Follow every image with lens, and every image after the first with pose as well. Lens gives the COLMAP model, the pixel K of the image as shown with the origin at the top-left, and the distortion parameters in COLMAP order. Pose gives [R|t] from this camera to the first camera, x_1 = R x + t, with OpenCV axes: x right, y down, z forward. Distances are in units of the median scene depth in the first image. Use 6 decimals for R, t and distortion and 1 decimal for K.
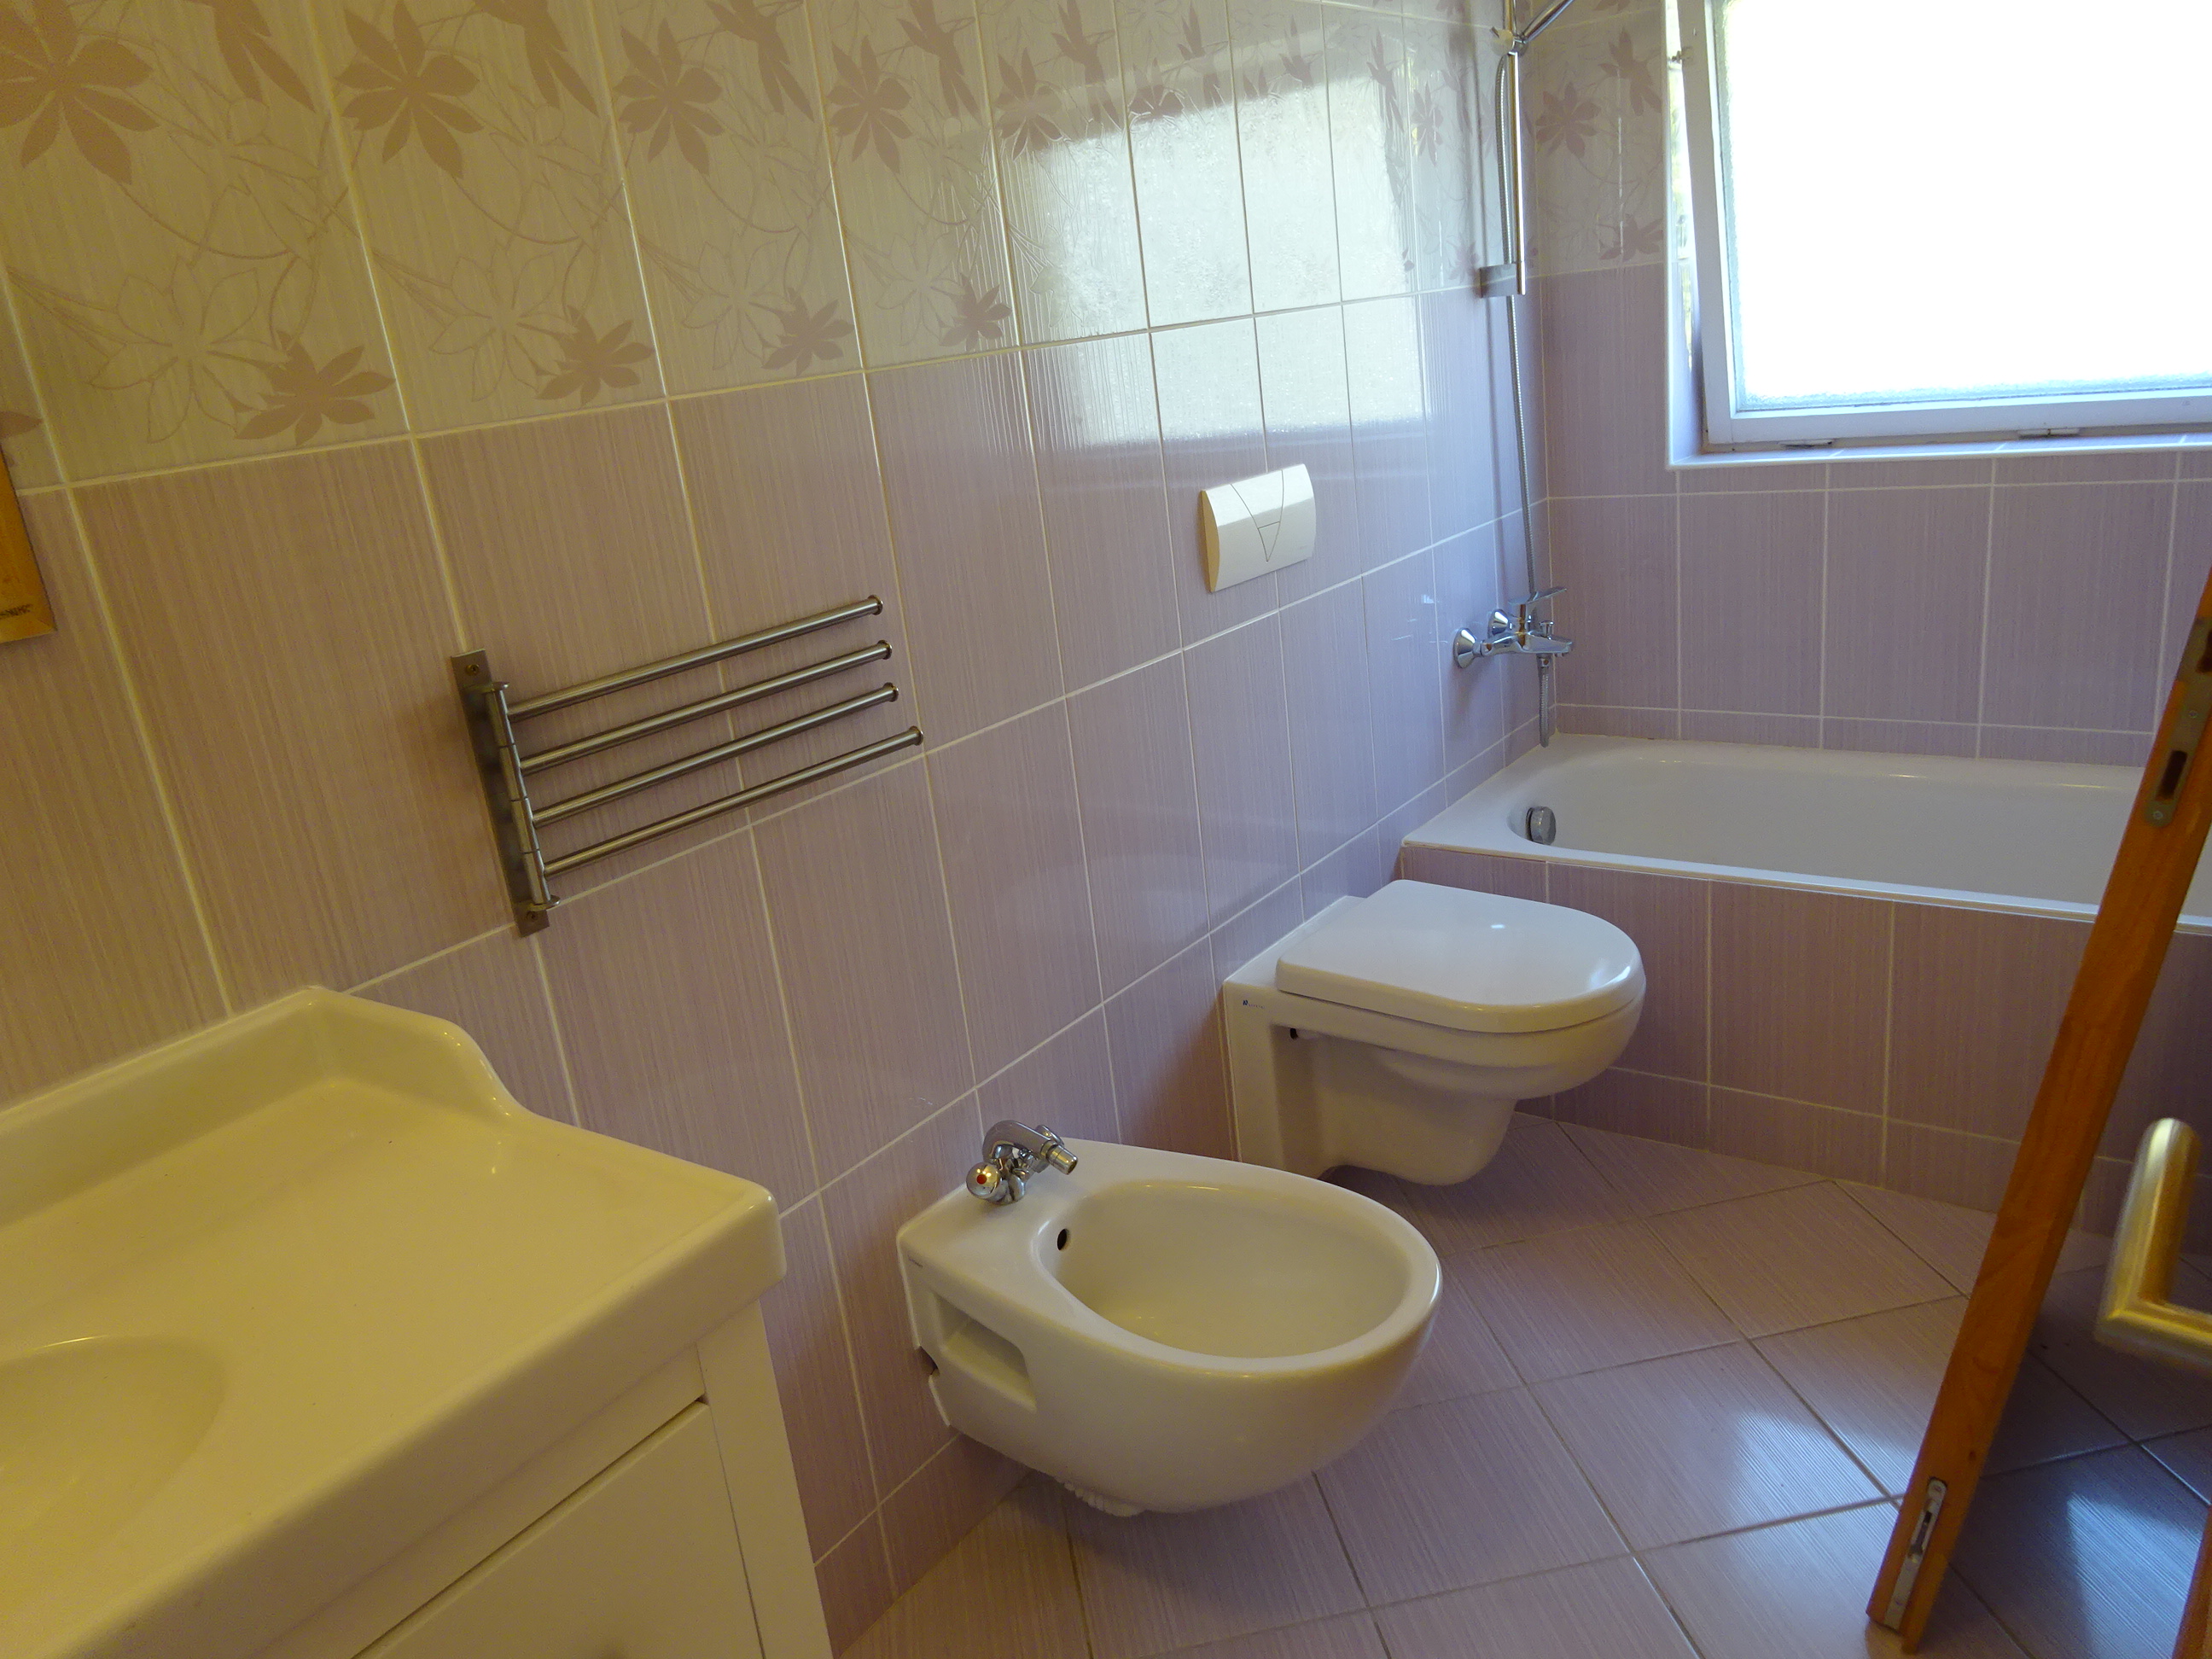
lens RADIAL K [[1627.5, 0, 1114.1], [0, 1627.5, 832.5], [0, 0, 1]] dist [0.003397, -0.008888]
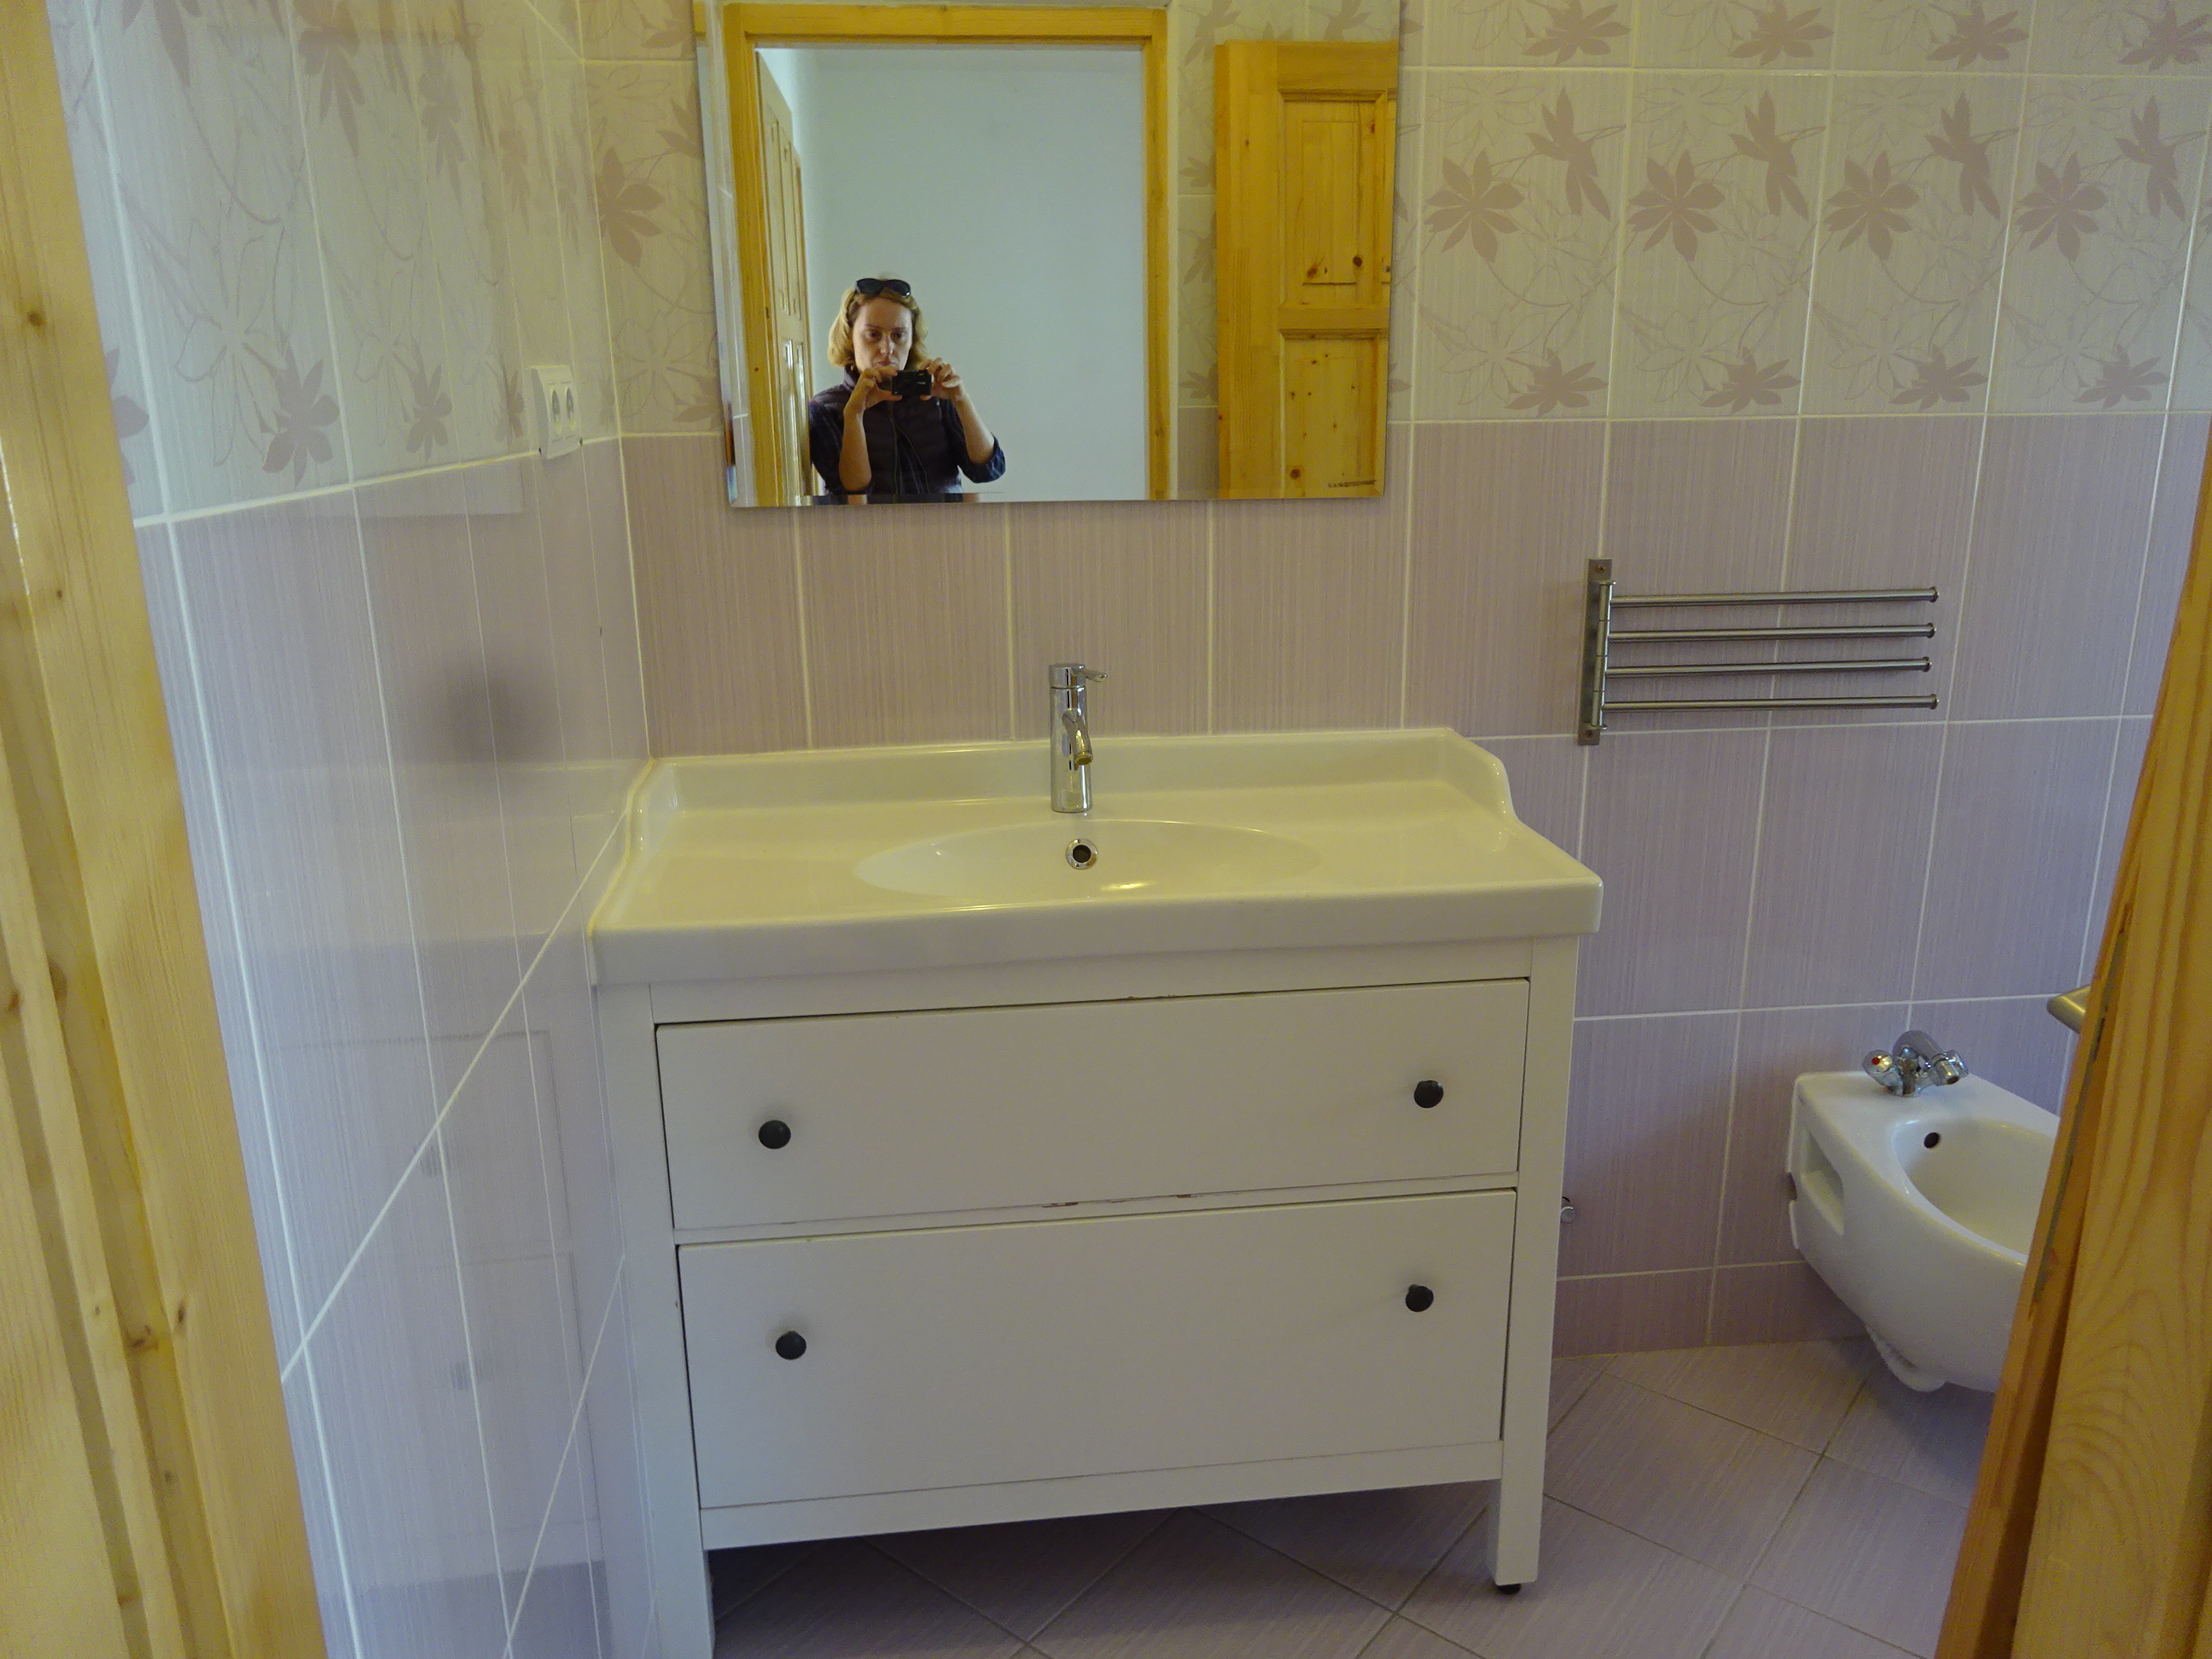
lens RADIAL K [[1627.5, 0, 1114.1], [0, 1627.5, 832.5], [0, 0, 1]] dist [0.003397, -0.008888]
pose [[0.671592, 0.297645, -0.678506, 0.365881], [-0.290645, 0.948194, 0.128268, 0.064279], [0.681534, 0.111060, 0.723309, -0.364470]]
